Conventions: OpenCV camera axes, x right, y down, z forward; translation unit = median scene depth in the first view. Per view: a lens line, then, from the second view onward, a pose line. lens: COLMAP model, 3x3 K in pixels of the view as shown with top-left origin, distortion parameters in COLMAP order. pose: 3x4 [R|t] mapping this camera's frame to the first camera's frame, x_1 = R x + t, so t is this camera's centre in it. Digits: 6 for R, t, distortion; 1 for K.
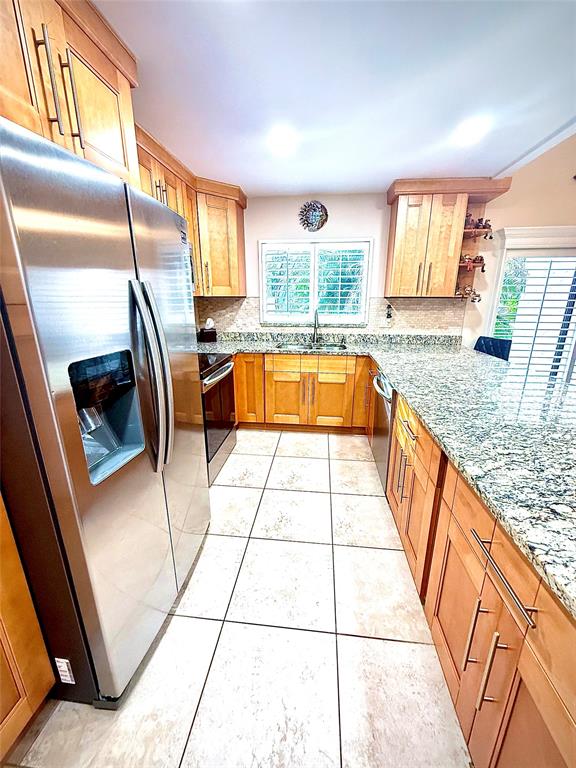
lens RADIAL K [[306.0, 0, 288.6], [0, 306.0, 381.8], [0, 0, 1]] dist [-0.000824, -0.000403]
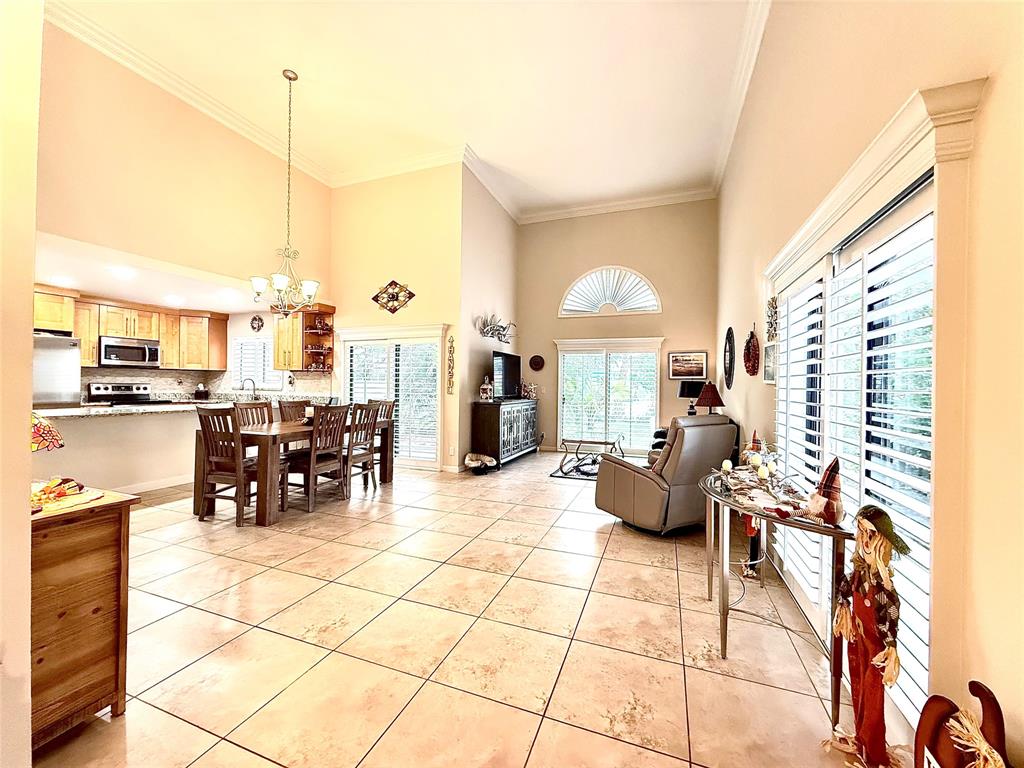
lens RADIAL K [[408.0, 0, 510.2], [0, 408.0, 385.1], [0, 0, 1]] dist [-0.000824, -0.000403]
pose [[0.968284, 0.011409, -0.249590, 1.849884], [-0.078312, 0.962477, -0.259816, 0.226798], [0.237260, 0.271122, 0.932845, -0.598564]]
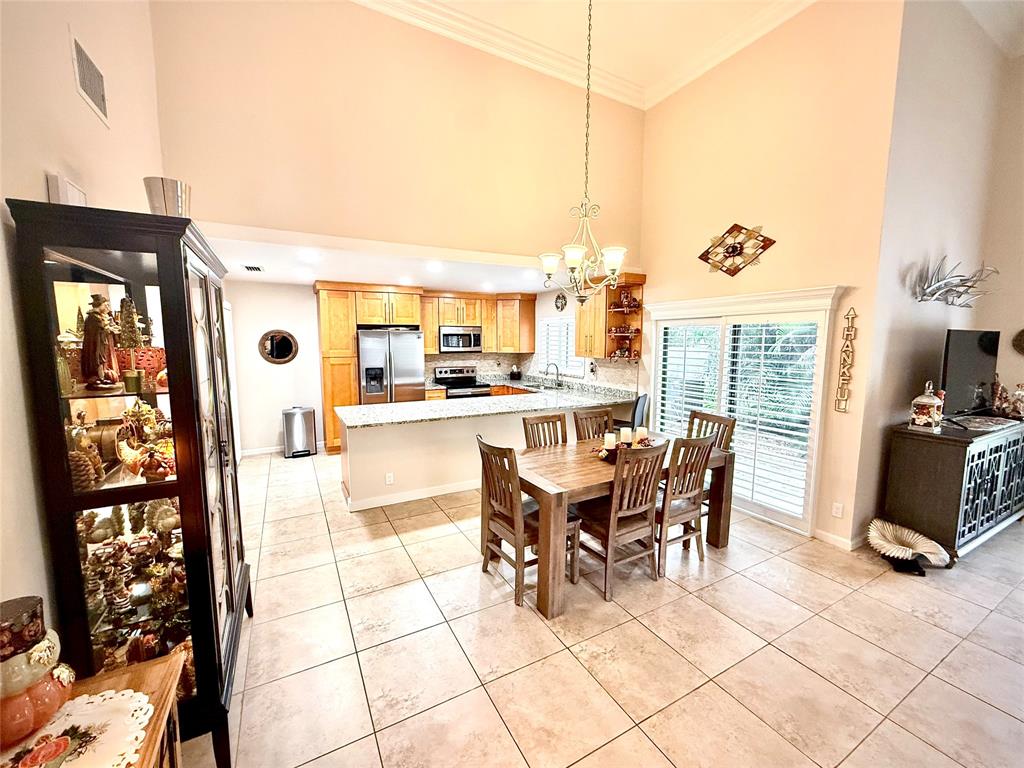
lens RADIAL K [[408.0, 0, 510.5], [0, 408.0, 384.0], [0, 0, 1]] dist [-0.000824, -0.000403]
pose [[0.574410, 0.089884, -0.813618, 1.516109], [-0.223248, 0.973475, -0.050068, 0.001210], [0.787536, 0.210399, 0.579240, -0.249816]]
